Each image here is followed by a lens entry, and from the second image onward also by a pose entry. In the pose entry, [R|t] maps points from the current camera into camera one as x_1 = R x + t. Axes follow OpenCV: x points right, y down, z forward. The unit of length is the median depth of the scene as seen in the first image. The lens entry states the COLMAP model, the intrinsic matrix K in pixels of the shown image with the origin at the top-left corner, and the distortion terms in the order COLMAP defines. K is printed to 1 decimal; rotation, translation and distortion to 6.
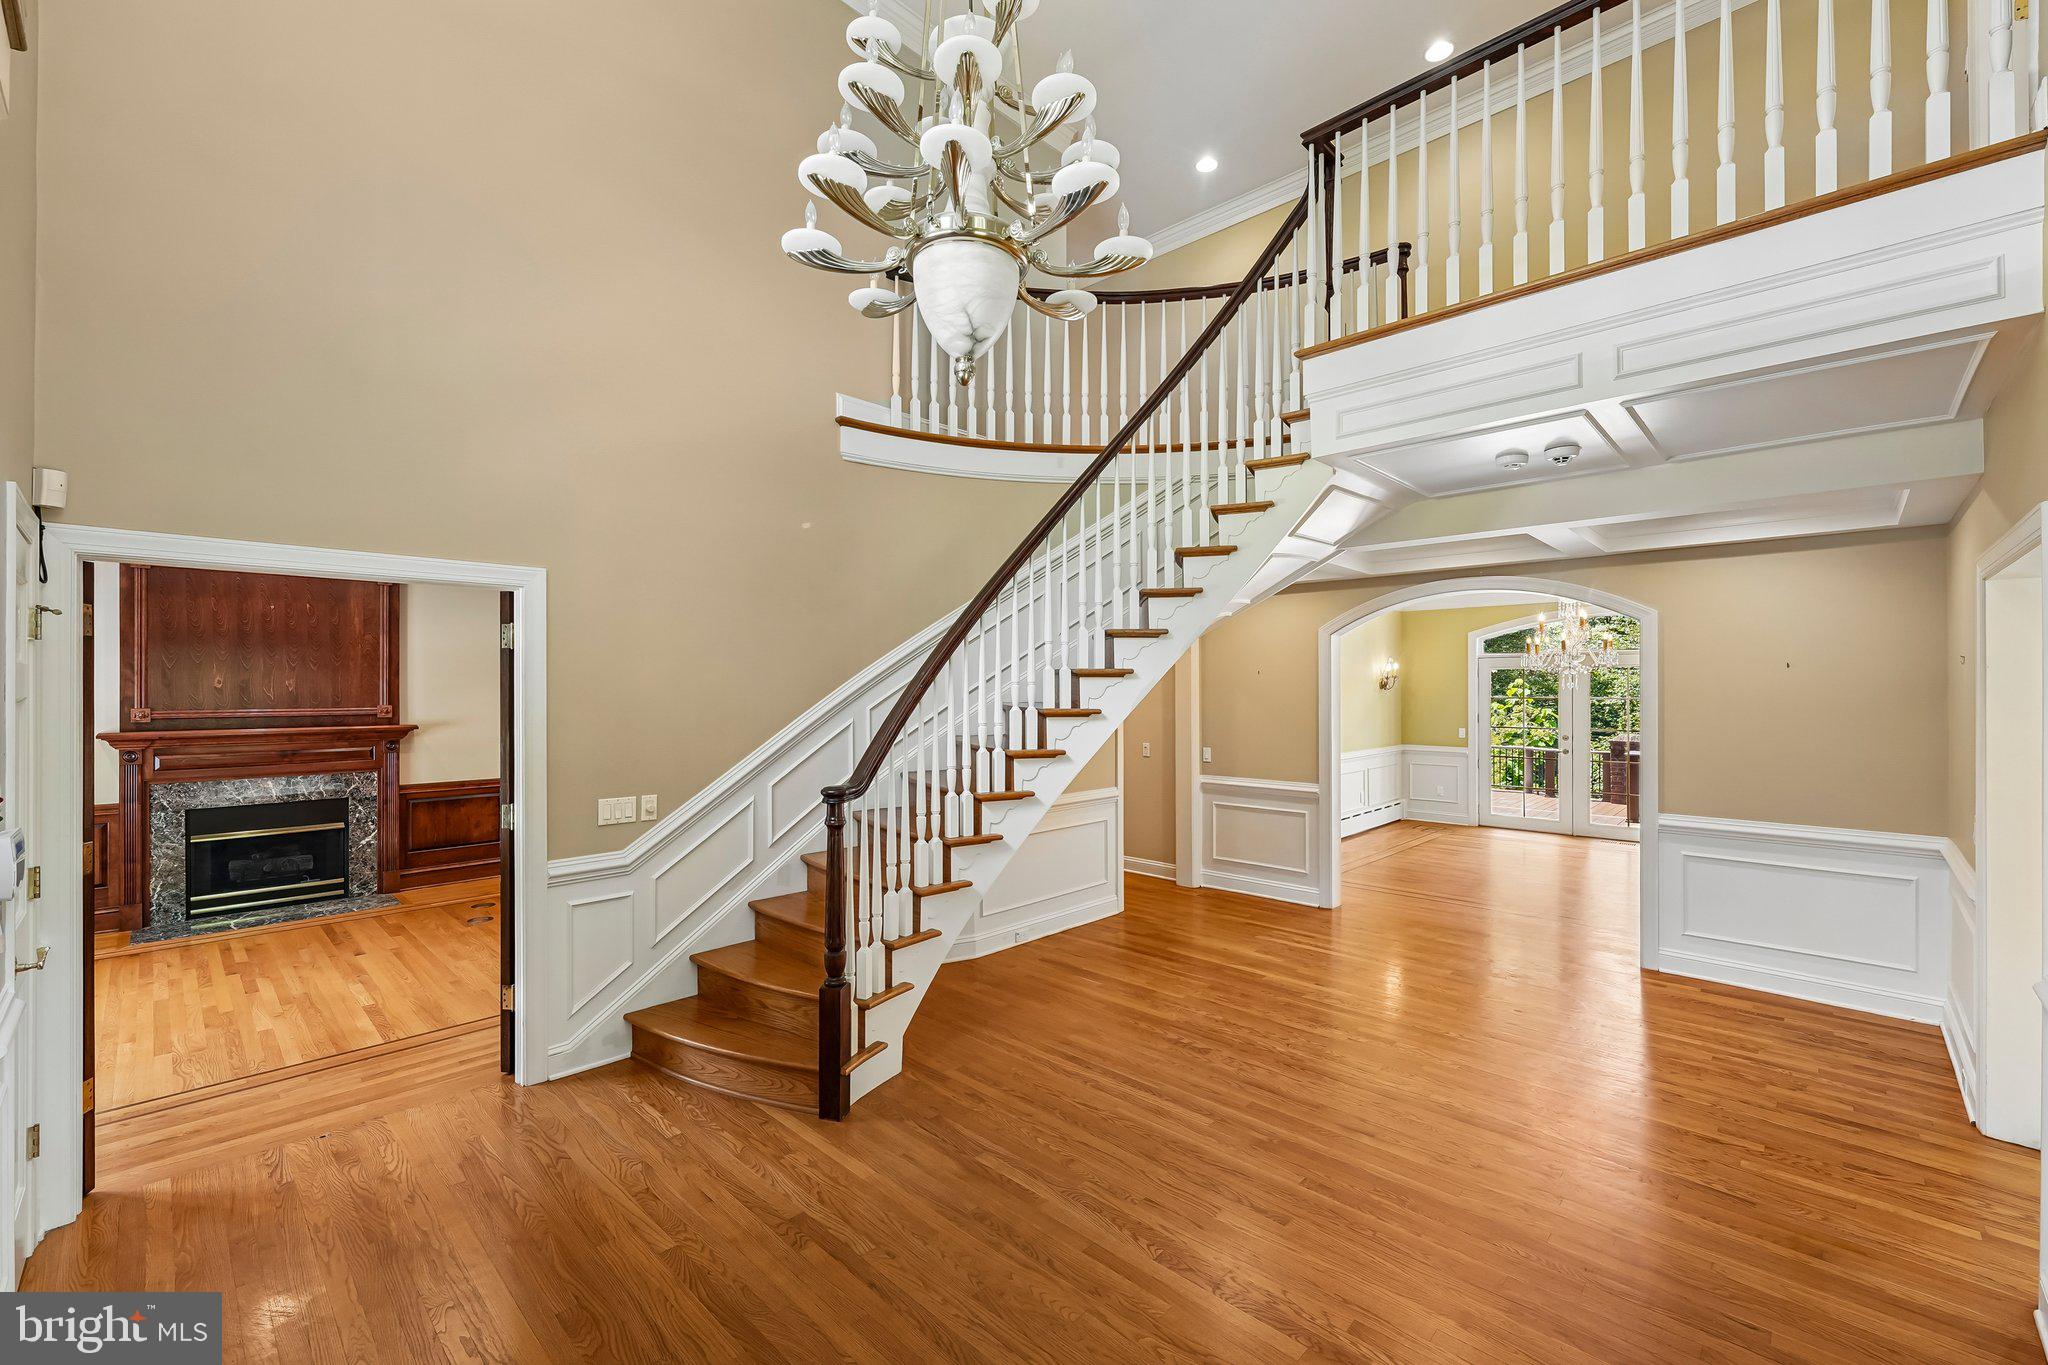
lens RADIAL K [[841.9, 0, 1030.0], [0, 841.9, 685.2], [0, 0, 1]] dist [0.002160, 0.000107]
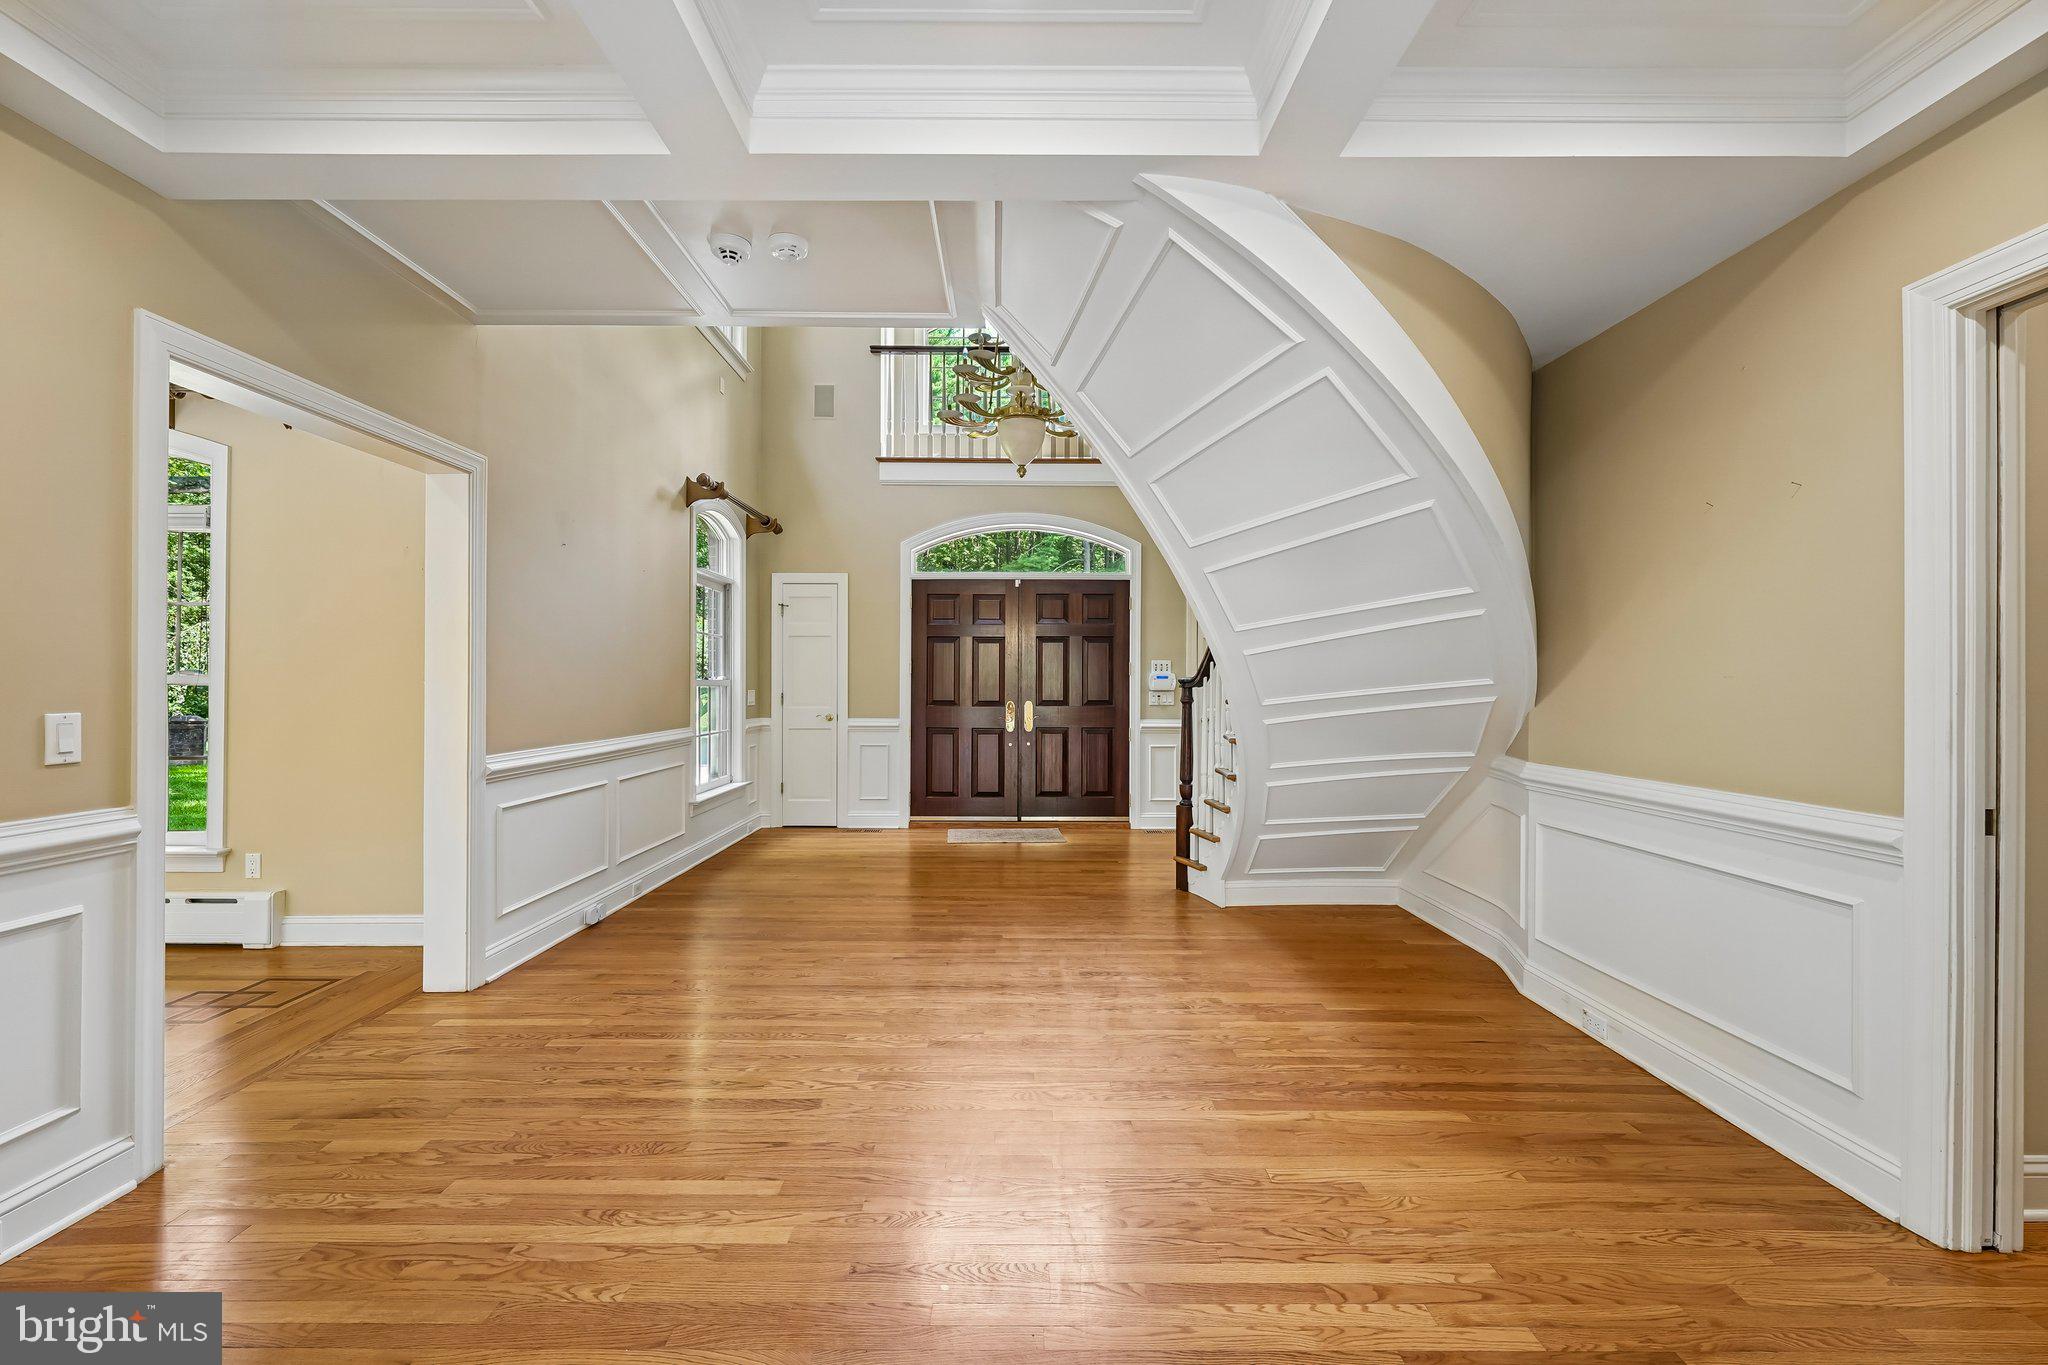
lens RADIAL K [[841.9, 0, 1030.0], [0, 841.9, 685.2], [0, 0, 1]] dist [0.002160, 0.000107]
pose [[-0.715873, 0.001438, -0.698229, 0.739299], [-0.002555, 0.999986, 0.004679, 0.090624], [0.698226, 0.005134, -0.715859, 1.329219]]
